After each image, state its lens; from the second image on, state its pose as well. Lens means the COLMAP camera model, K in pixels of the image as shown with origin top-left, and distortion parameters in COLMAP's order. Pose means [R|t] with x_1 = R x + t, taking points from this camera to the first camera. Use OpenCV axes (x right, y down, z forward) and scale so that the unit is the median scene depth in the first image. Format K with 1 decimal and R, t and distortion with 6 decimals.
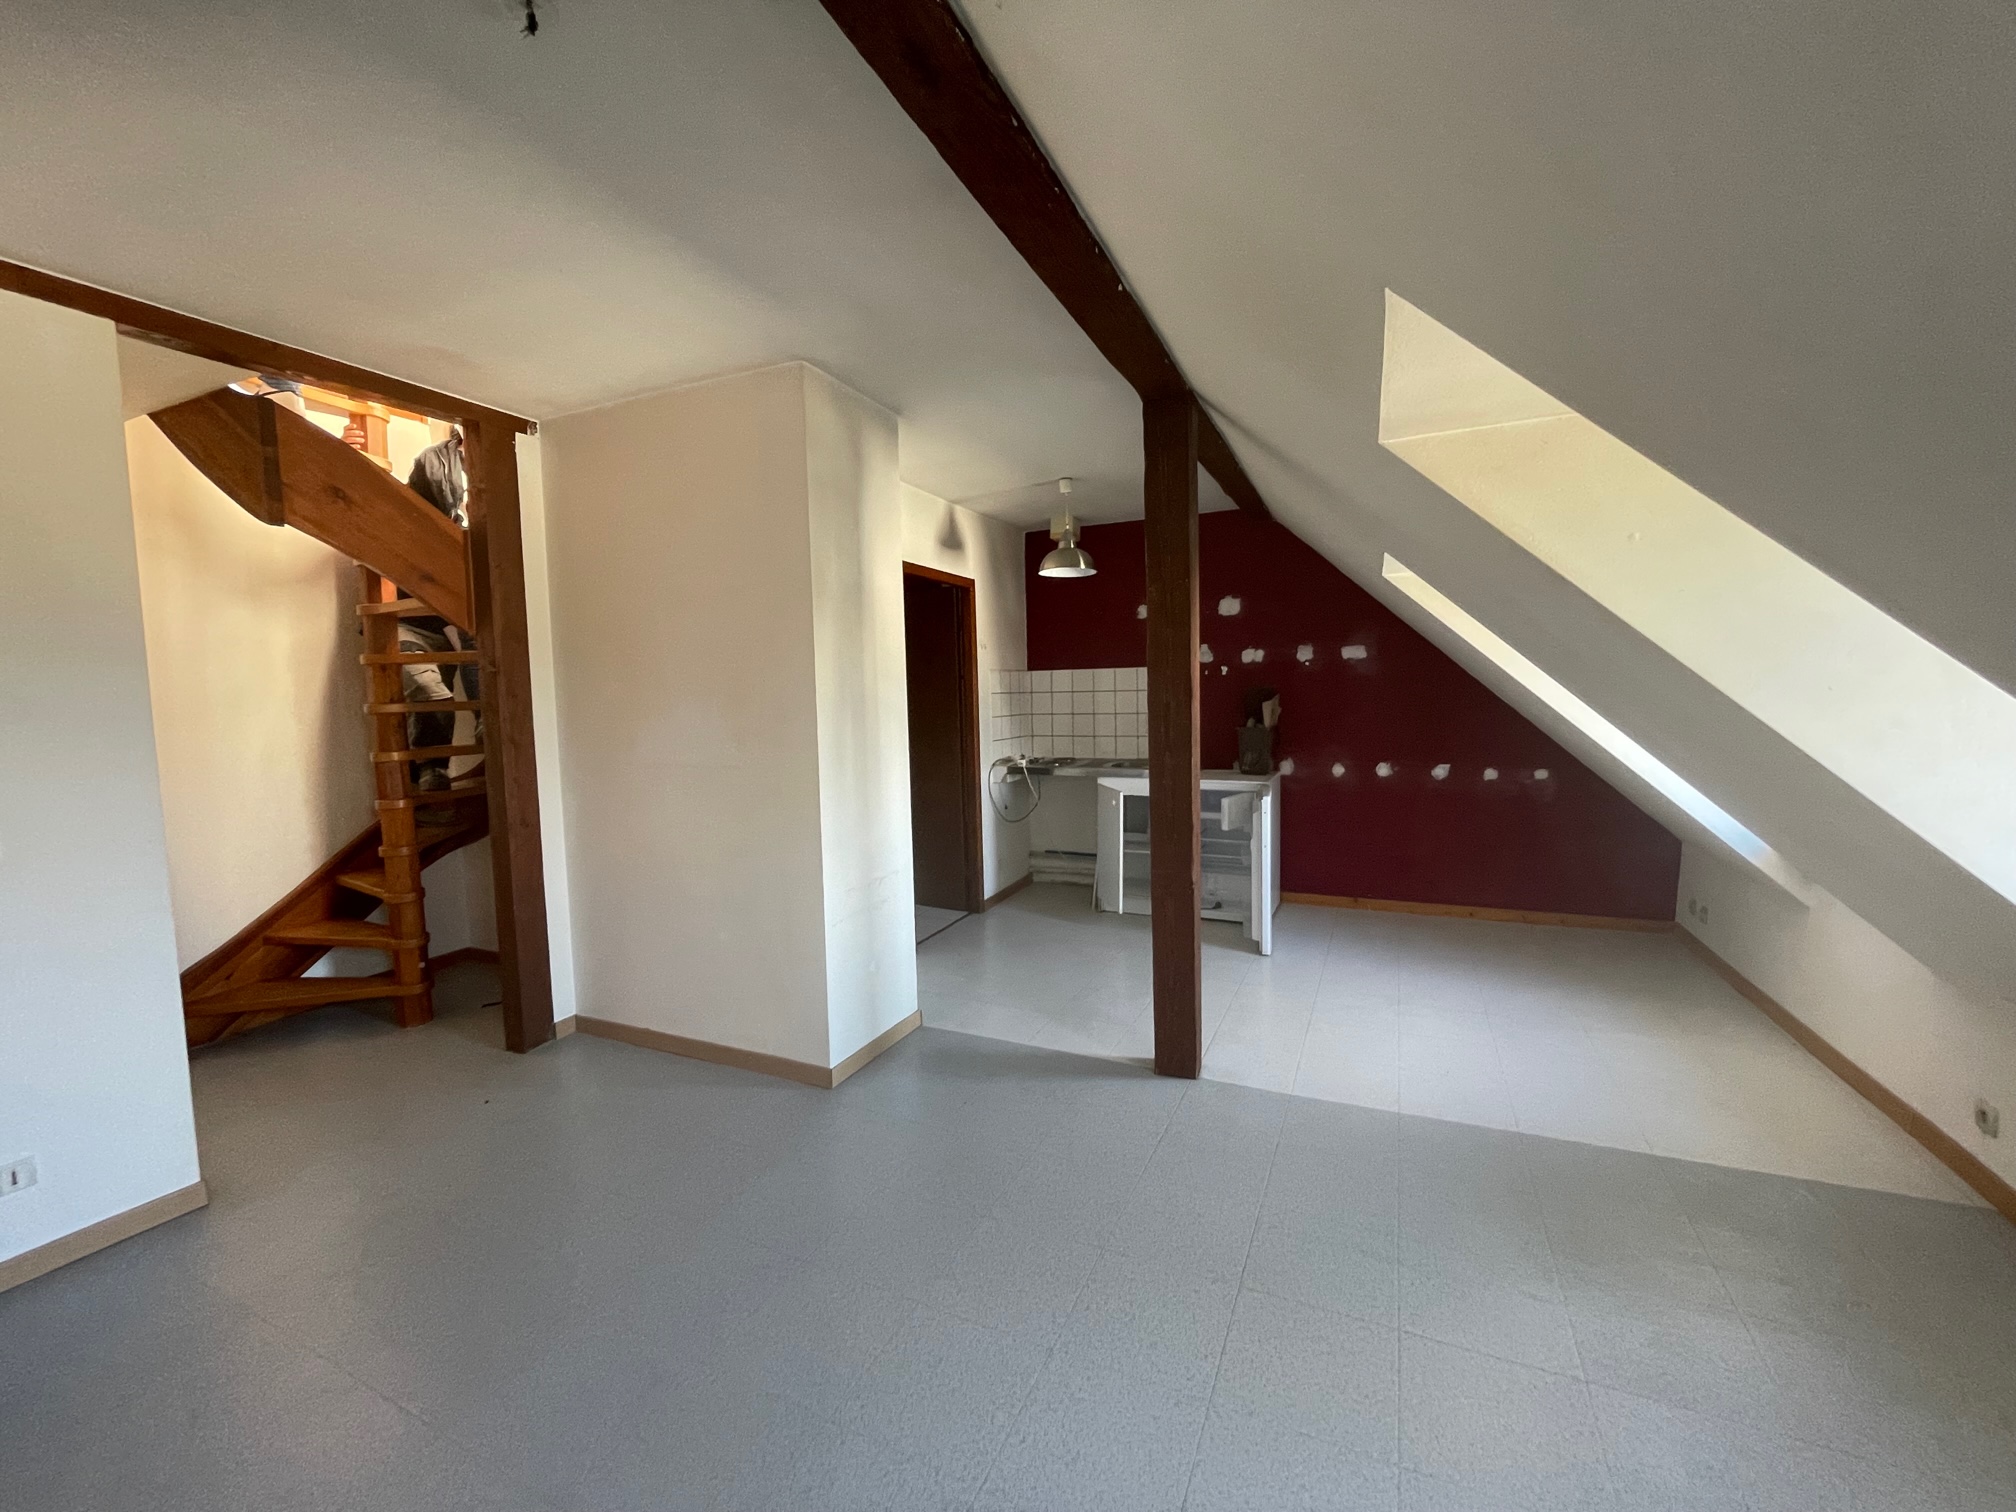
lens RADIAL K [[828.1, 0, 1008.0], [0, 828.1, 756.0], [0, 0, 1]] dist [0.000853, 0.000309]
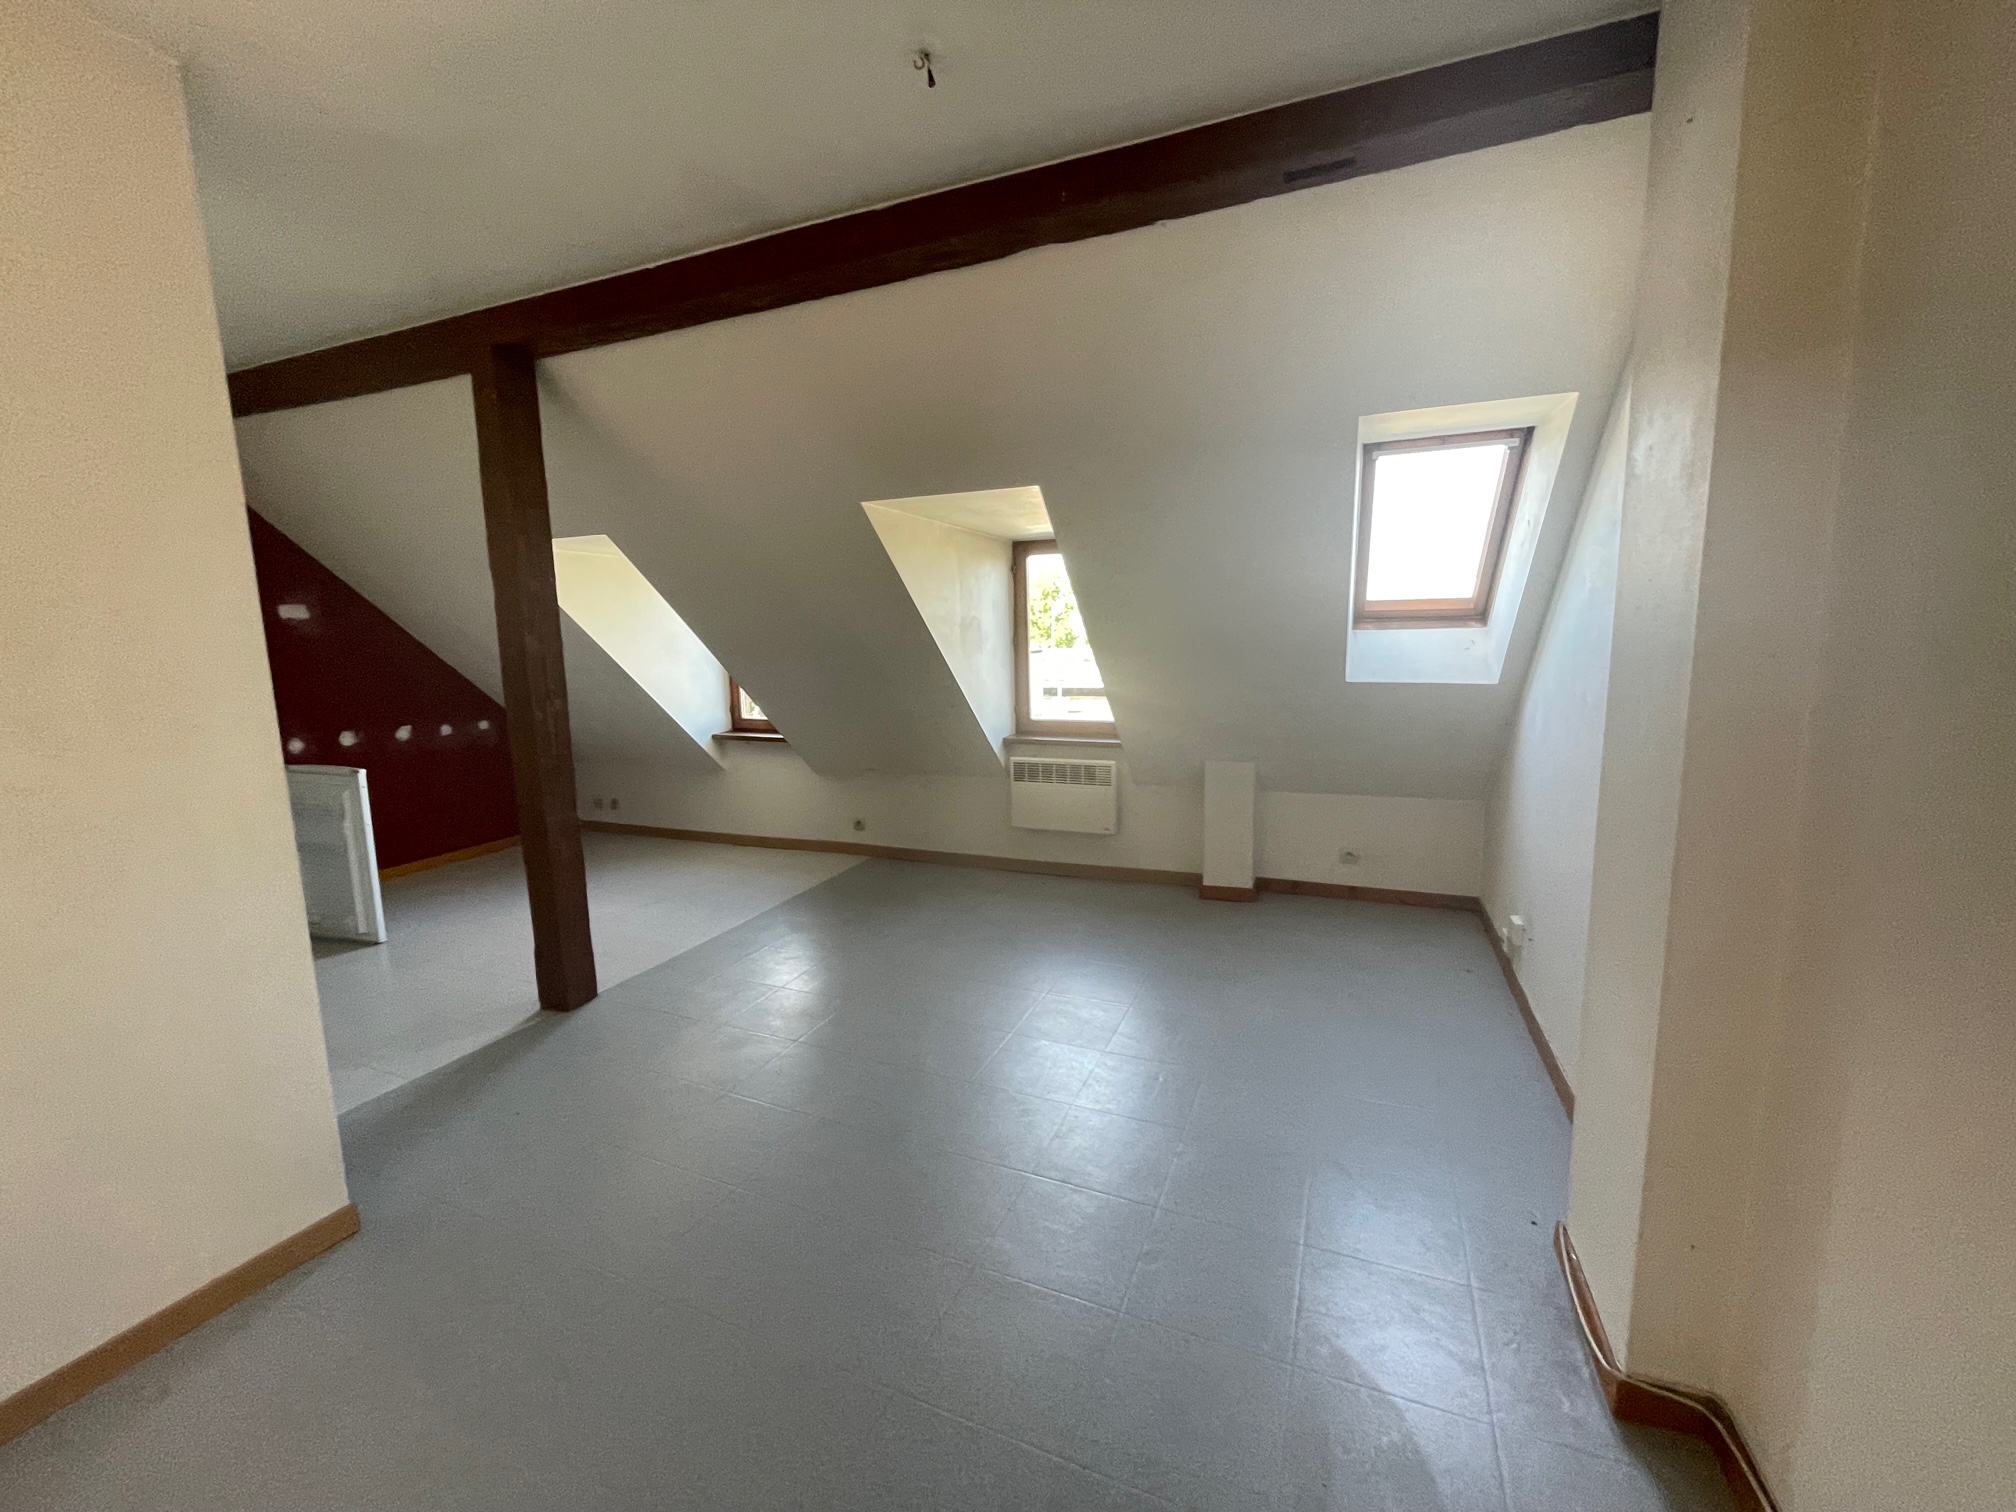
lens RADIAL K [[828.1, 0, 1008.0], [0, 828.1, 756.0], [0, 0, 1]] dist [0.000853, 0.000309]
pose [[-0.038660, -0.121624, 0.991823, -0.683680], [0.102481, 0.986849, 0.125009, -0.006375], [-0.993983, 0.106475, -0.025687, 0.360294]]
